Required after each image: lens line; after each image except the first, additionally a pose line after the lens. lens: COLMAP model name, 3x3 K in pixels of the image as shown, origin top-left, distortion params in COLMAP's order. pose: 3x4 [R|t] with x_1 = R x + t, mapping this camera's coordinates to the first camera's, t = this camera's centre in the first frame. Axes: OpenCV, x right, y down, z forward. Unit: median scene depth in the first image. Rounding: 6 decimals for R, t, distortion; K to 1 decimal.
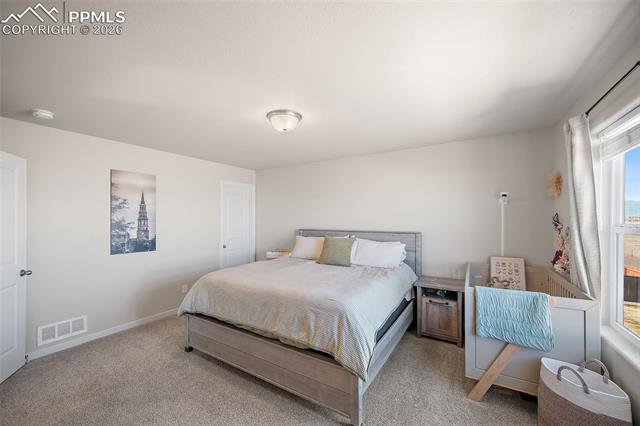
lens RADIAL K [[252.7, 0, 315.2], [0, 252.7, 211.5], [0, 0, 1]] dist [-0.001423, -0.000115]
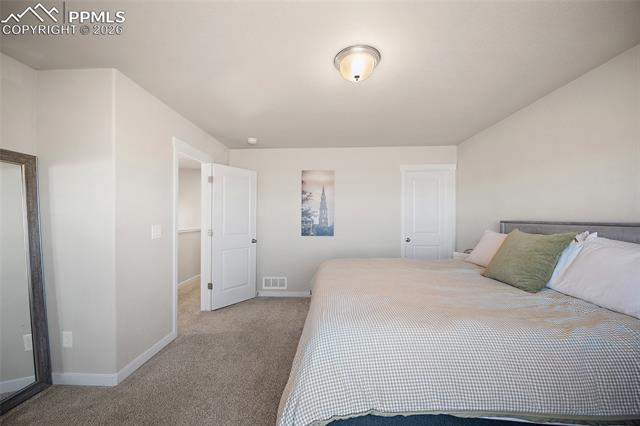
lens RADIAL K [[252.7, 0, 315.2], [0, 252.7, 211.5], [0, 0, 1]] dist [-0.001423, -0.000115]
pose [[0.494245, -0.021191, -0.869065, 0.355595], [0.021885, 0.999689, -0.011930, 0.061923], [0.869047, -0.013123, 0.494555, 0.410197]]
